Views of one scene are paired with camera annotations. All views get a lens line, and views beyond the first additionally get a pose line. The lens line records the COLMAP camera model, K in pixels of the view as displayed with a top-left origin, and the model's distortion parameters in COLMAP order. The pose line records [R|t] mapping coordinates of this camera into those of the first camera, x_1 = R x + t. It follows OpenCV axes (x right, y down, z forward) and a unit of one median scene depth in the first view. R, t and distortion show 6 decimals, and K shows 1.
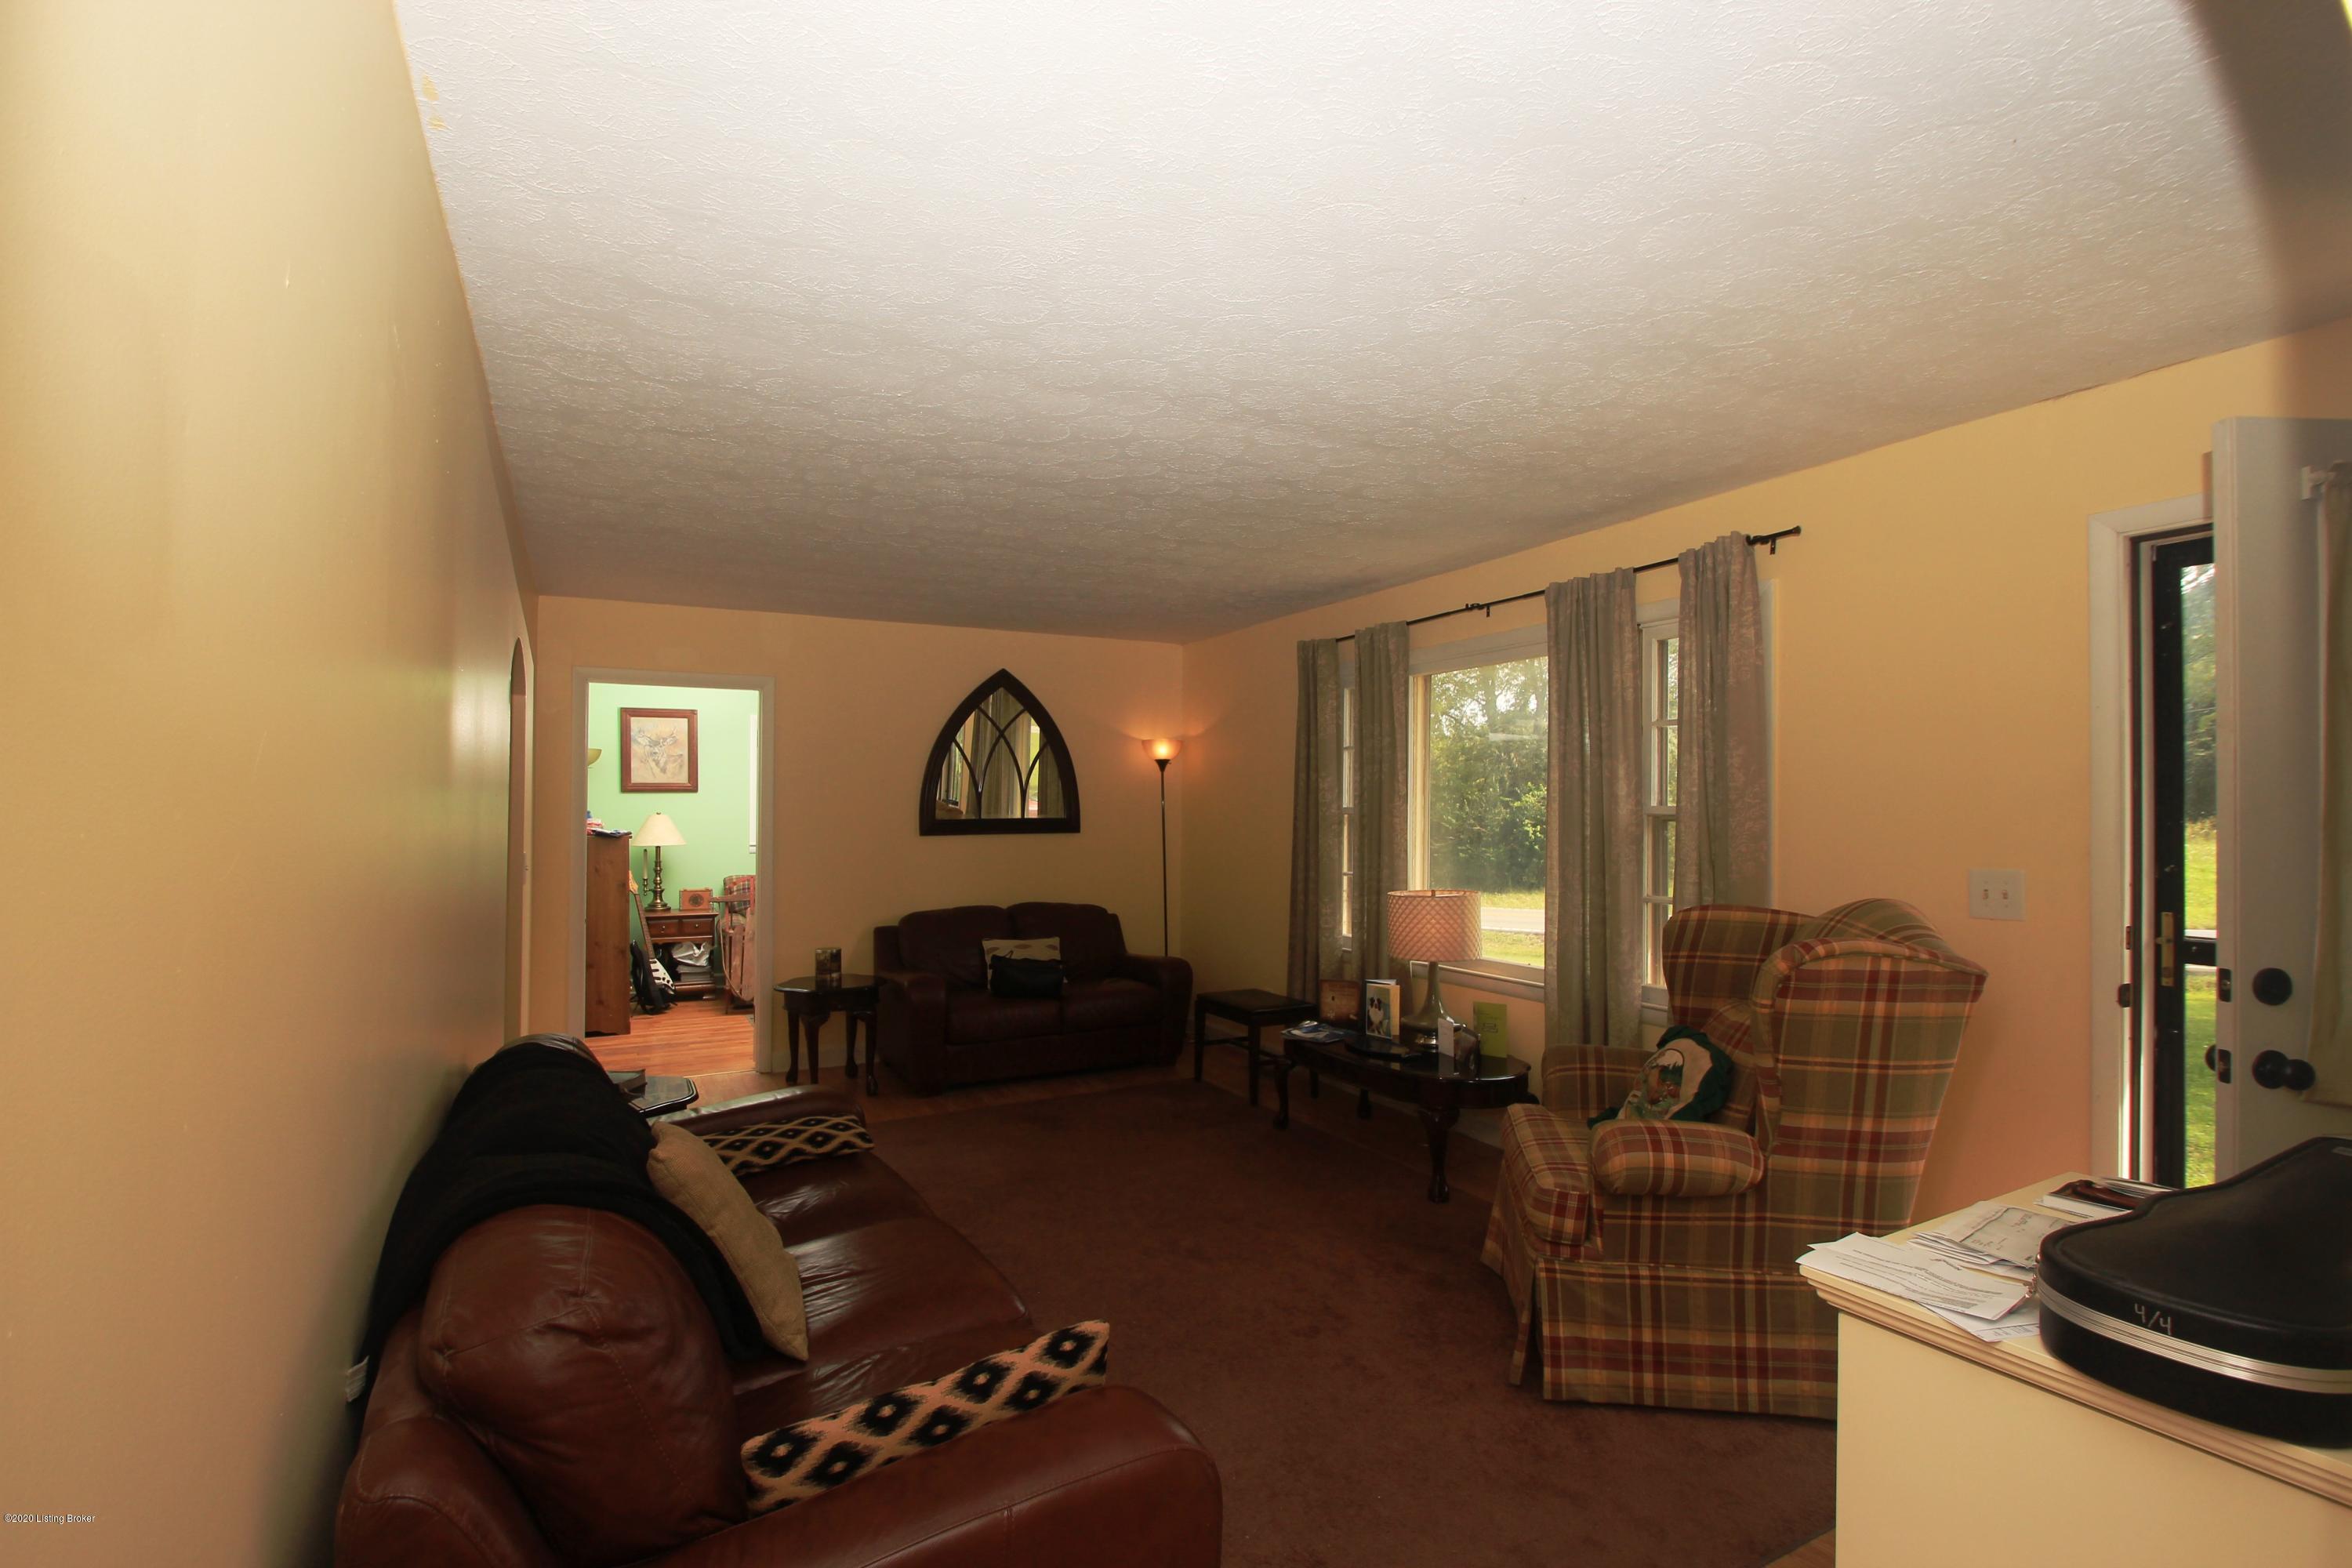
lens RADIAL K [[1081.5, 0, 1176.3], [0, 1081.5, 800.5], [0, 0, 1]] dist [0.002299, 0.000097]
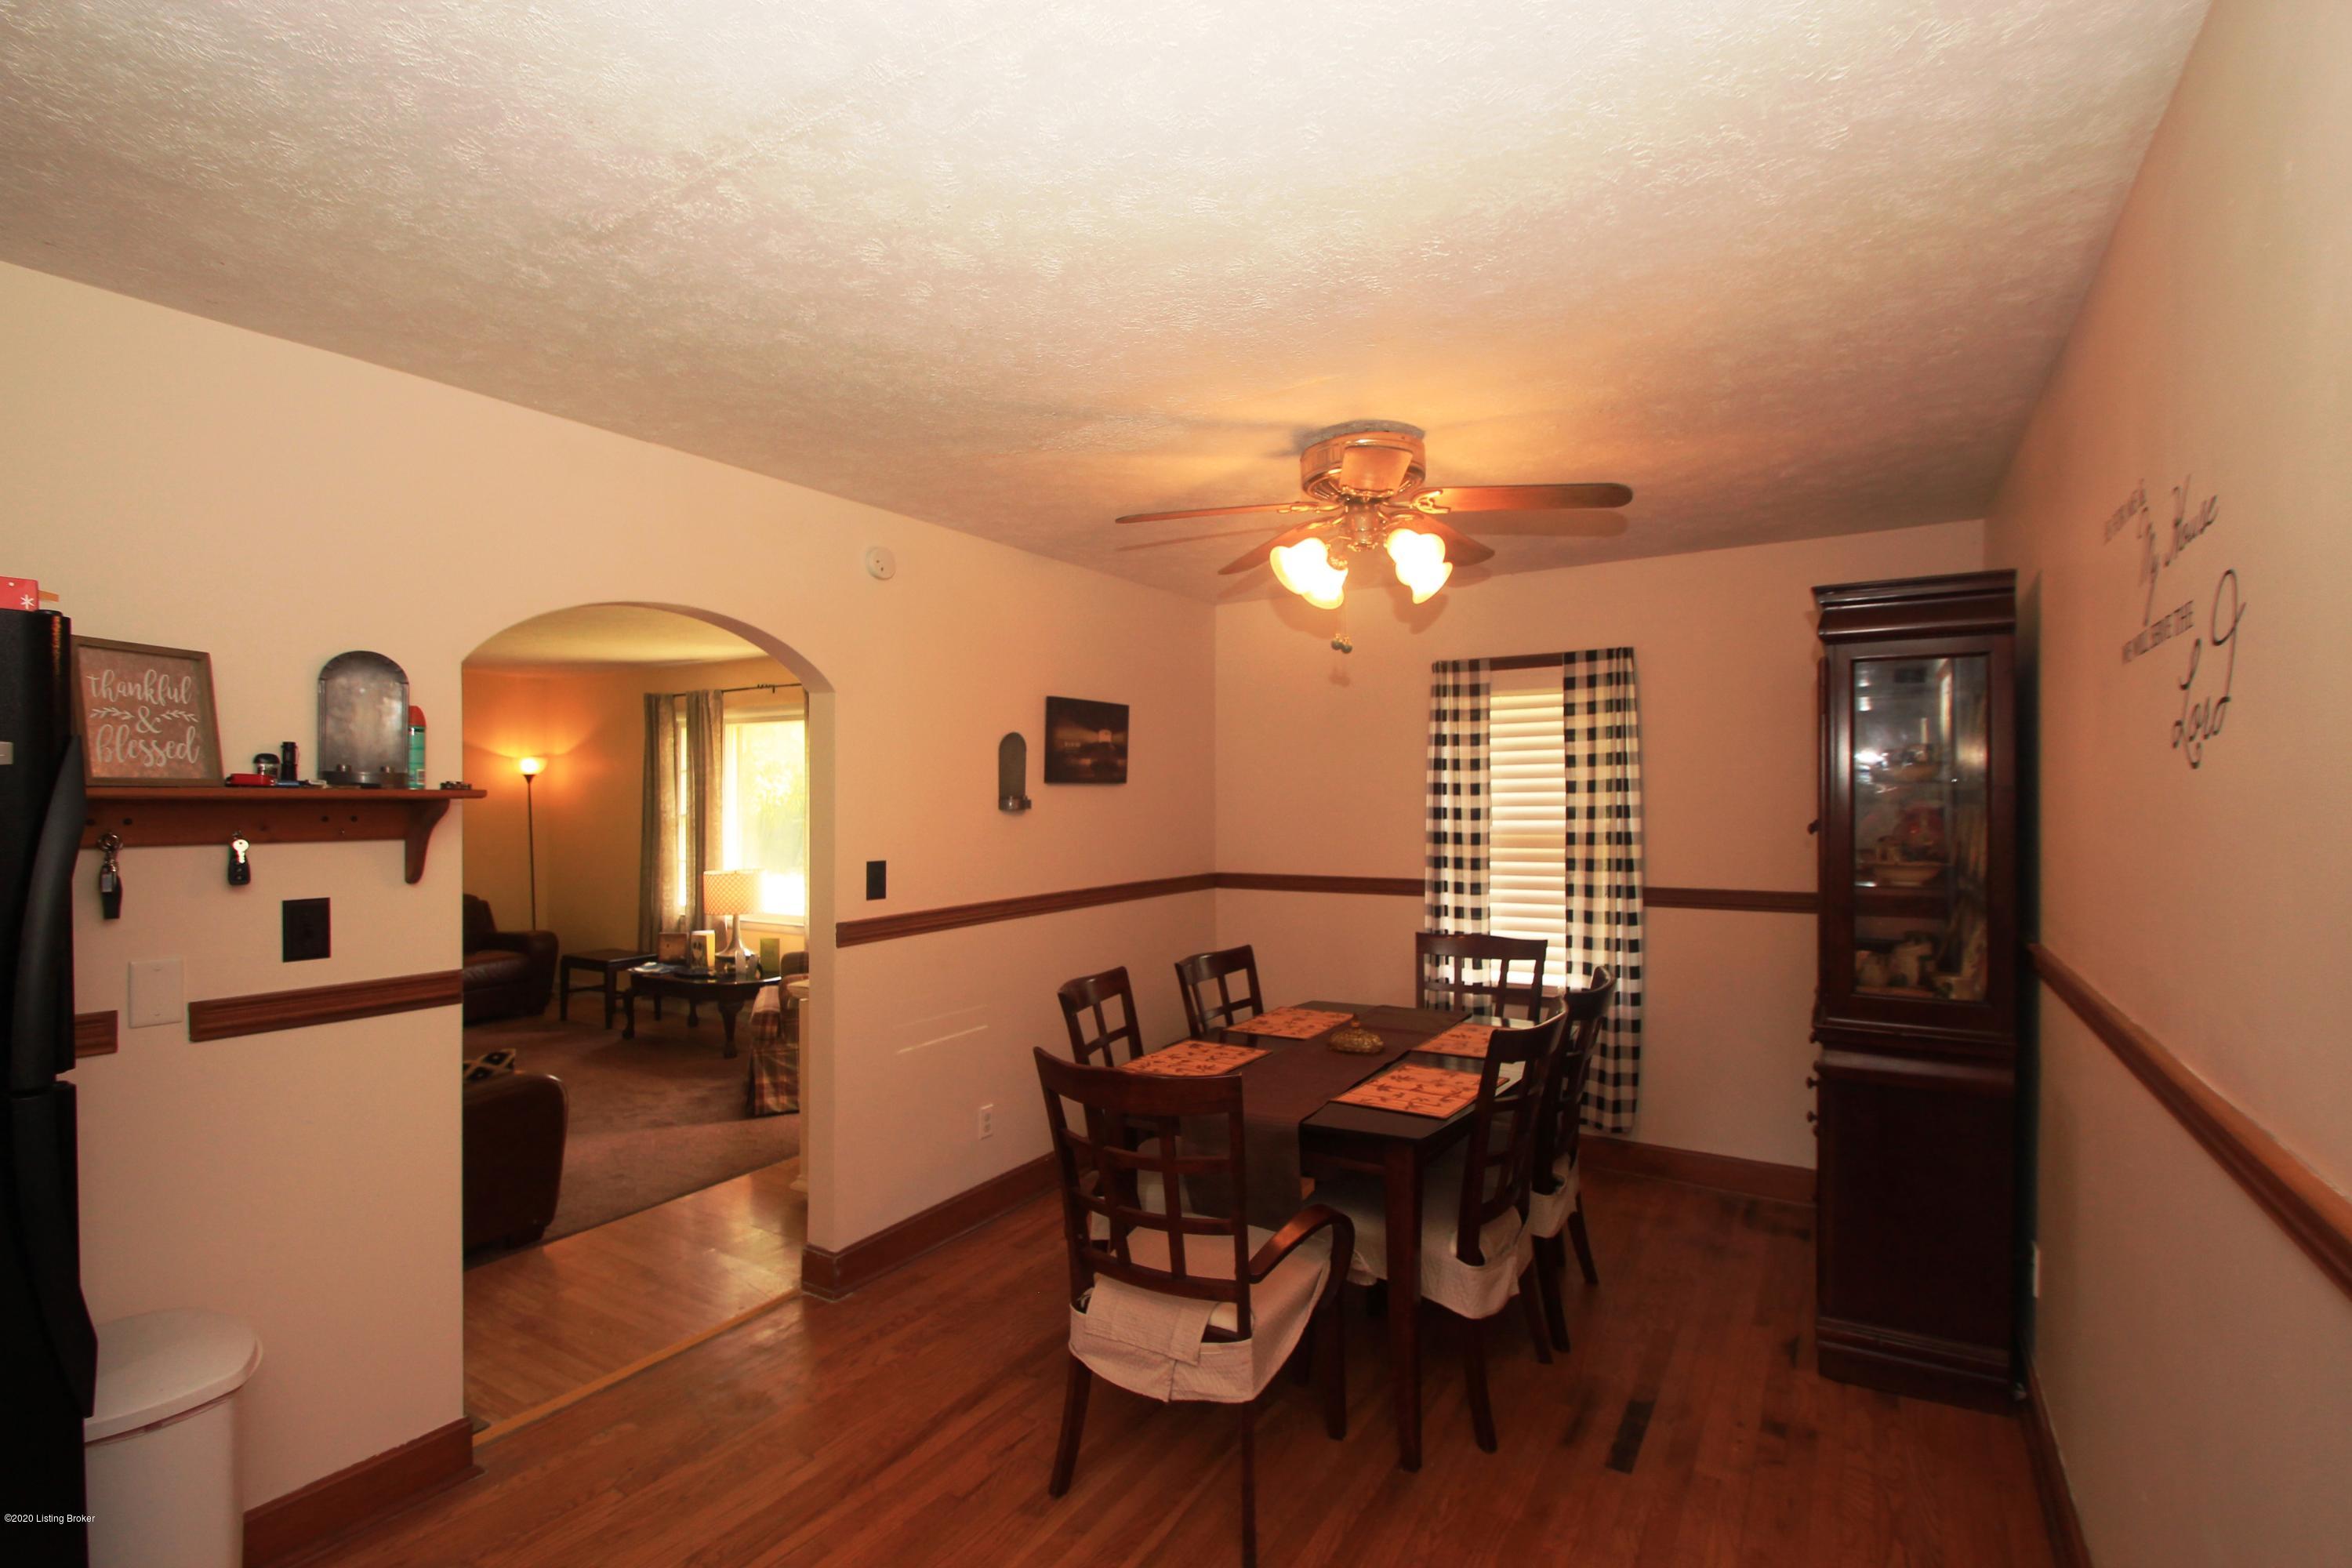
lens RADIAL K [[1081.5, 0, 1170.8], [0, 1081.5, 797.5], [0, 0, 1]] dist [0.002299, 0.000097]
pose [[0.863208, -0.004403, 0.504829, -0.006288], [0.000497, 0.999969, 0.007870, -0.028212], [-0.504848, -0.006543, 0.863183, -0.586436]]
